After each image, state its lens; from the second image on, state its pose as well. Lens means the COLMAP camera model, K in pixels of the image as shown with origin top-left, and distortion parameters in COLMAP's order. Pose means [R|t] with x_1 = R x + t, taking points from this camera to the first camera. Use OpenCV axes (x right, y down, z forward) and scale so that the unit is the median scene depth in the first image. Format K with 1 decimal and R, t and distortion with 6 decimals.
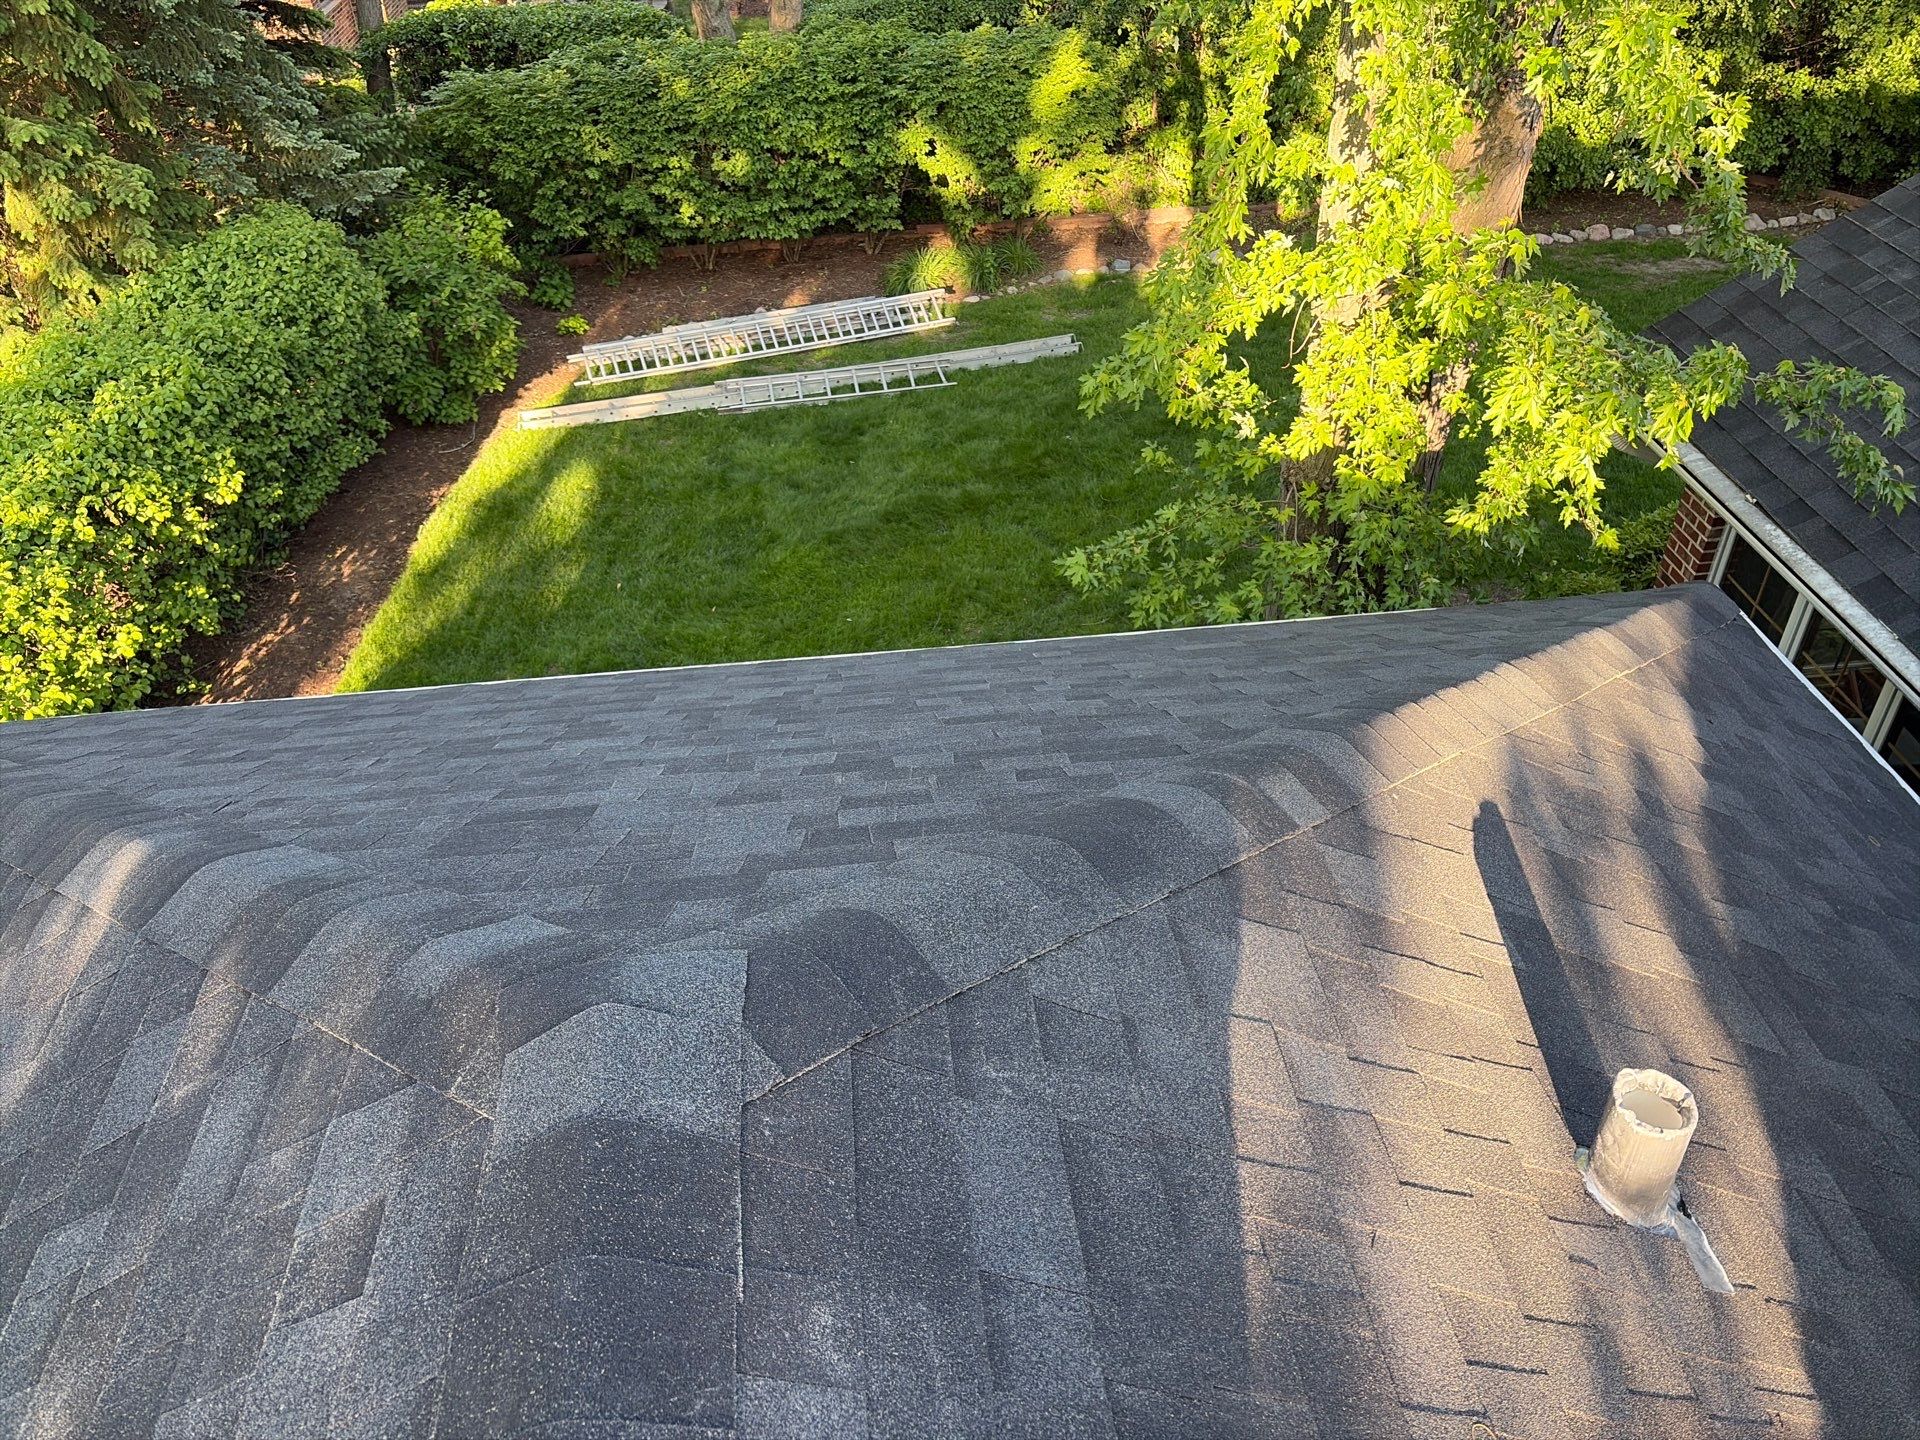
lens RADIAL K [[1431.5, 0, 952.6], [0, 1431.5, 727.2], [0, 0, 1]] dist [0.038051, -0.043848]
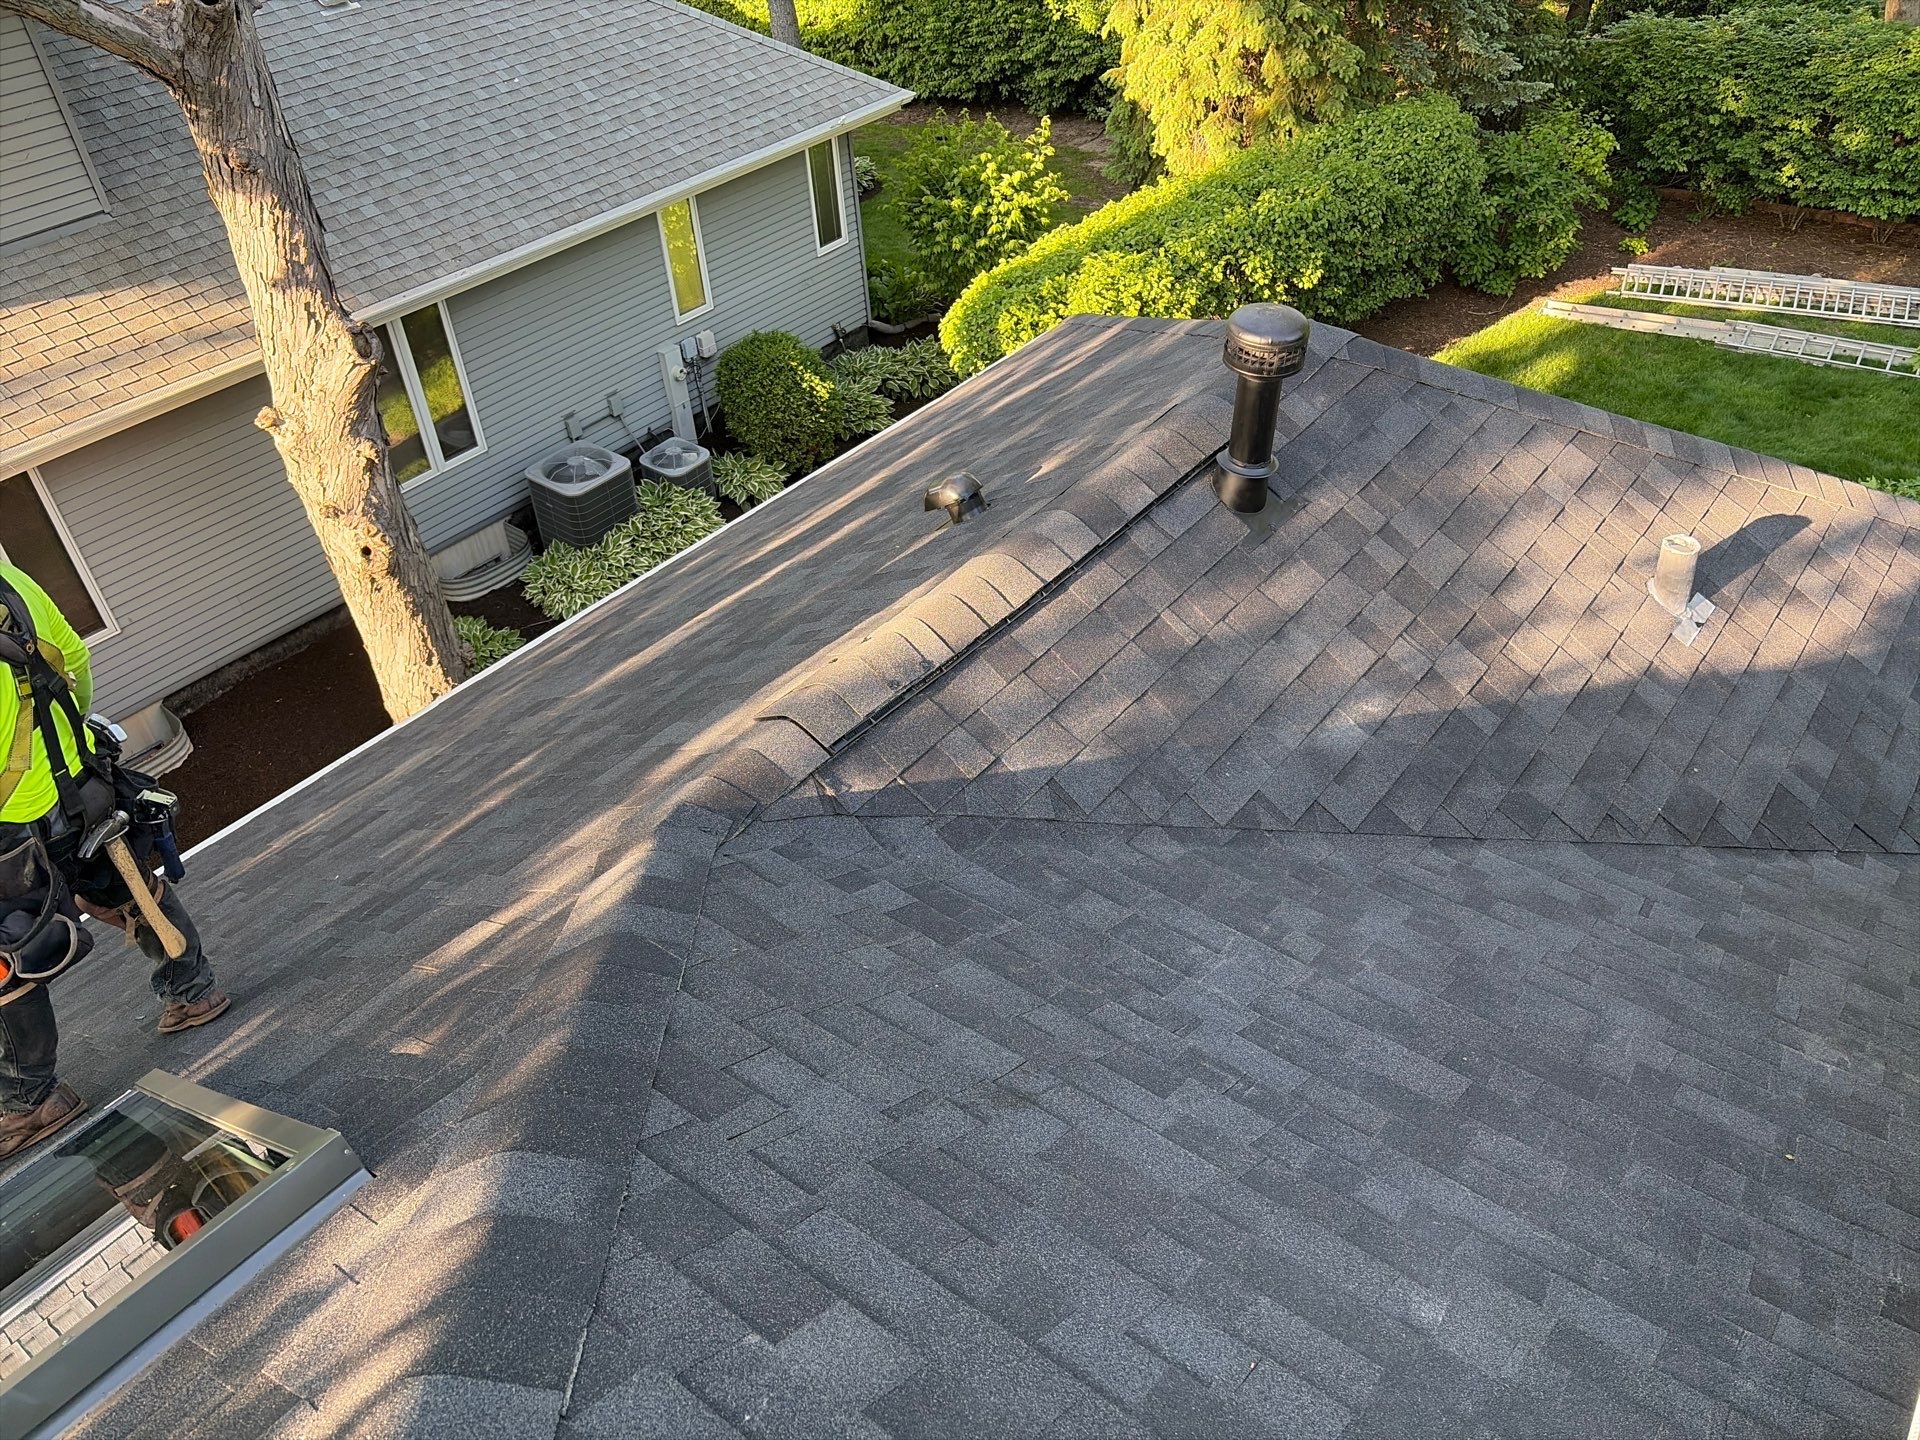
lens RADIAL K [[1431.5, 0, 963.4], [0, 1431.5, 701.6], [0, 0, 1]] dist [0.038051, -0.043848]
pose [[0.723562, 0.418587, -0.548856, 0.185563], [-0.398315, 0.902601, 0.163269, 0.103360], [0.563740, 0.100482, 0.819817, -0.288234]]
